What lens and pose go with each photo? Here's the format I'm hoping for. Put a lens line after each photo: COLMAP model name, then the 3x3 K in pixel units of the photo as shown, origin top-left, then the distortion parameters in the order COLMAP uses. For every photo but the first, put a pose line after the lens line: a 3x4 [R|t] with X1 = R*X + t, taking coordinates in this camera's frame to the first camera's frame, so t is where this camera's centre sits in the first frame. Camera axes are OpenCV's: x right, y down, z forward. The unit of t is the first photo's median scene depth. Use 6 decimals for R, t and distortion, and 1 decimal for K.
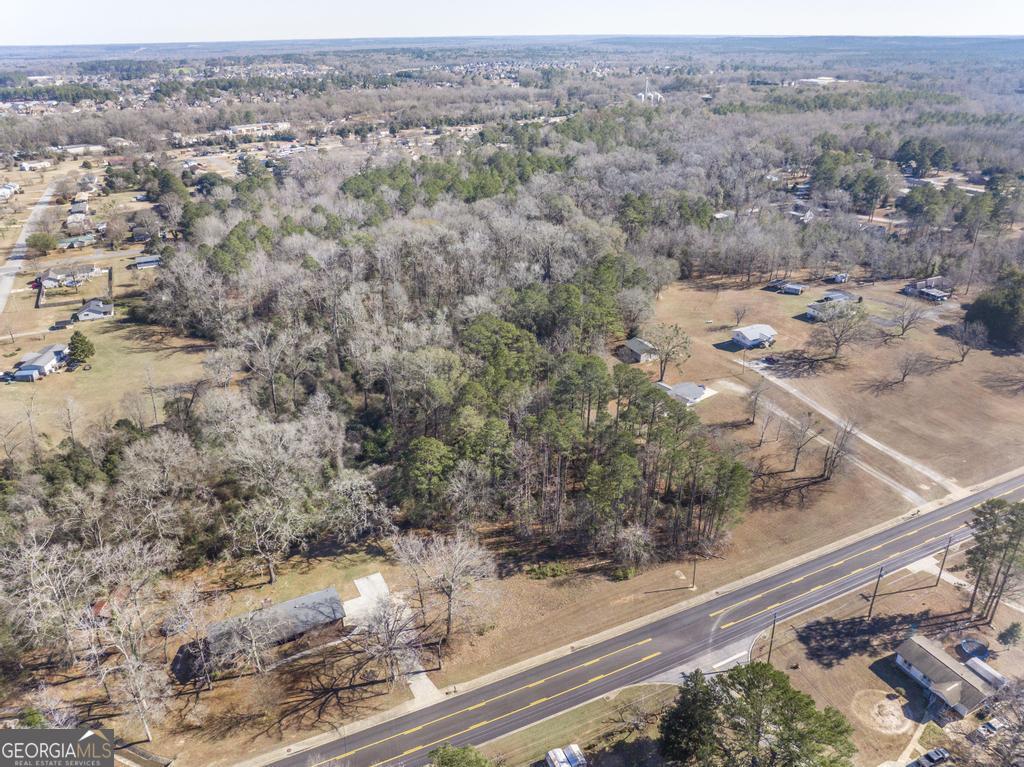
lens RADIAL K [[731.3, 0, 508.8], [0, 731.3, 380.8], [0, 0, 1]] dist [-0.062460, 0.040301]
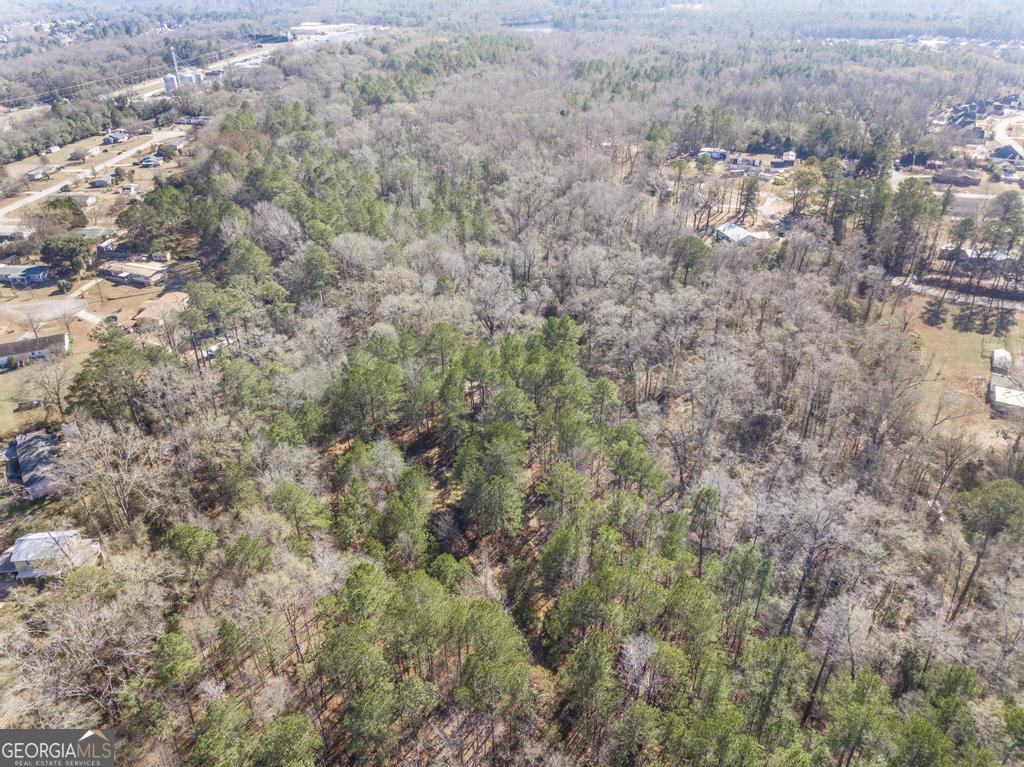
lens RADIAL K [[731.3, 0, 512.8], [0, 731.3, 380.0], [0, 0, 1]] dist [-0.062460, 0.040301]
pose [[0.698116, -0.355027, 0.621764, -0.262031], [0.311650, 0.932499, 0.182537, -0.553395], [-0.644600, 0.066341, 0.761636, 1.159156]]
